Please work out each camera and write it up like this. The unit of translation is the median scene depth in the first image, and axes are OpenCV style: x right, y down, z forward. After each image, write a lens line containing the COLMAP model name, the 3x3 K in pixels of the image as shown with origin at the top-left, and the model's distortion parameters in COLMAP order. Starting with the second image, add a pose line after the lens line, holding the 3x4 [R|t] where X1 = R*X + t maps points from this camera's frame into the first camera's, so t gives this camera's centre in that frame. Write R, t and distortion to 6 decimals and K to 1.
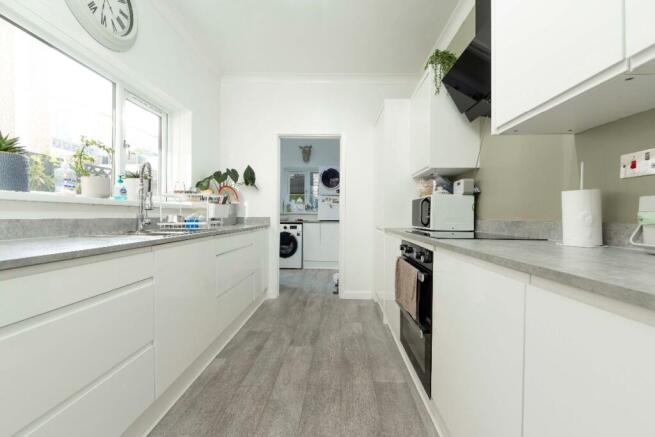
lens RADIAL K [[260.9, 0, 327.5], [0, 260.9, 218.5], [0, 0, 1]] dist [-0.000102, -0.000008]
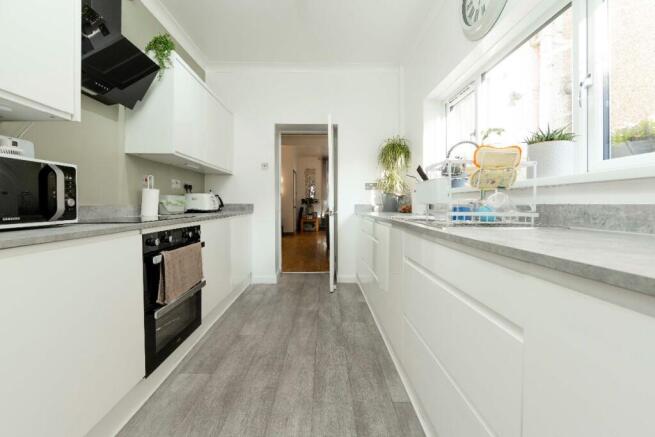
lens RADIAL K [[260.9, 0, 327.5], [0, 260.9, 218.5], [0, 0, 1]] dist [-0.000102, -0.000008]
pose [[-0.998399, 0.000454, -0.056566, -0.202876], [-0.003367, 0.997718, 0.067437, -0.011237], [0.056467, 0.067519, -0.996119, 2.032846]]
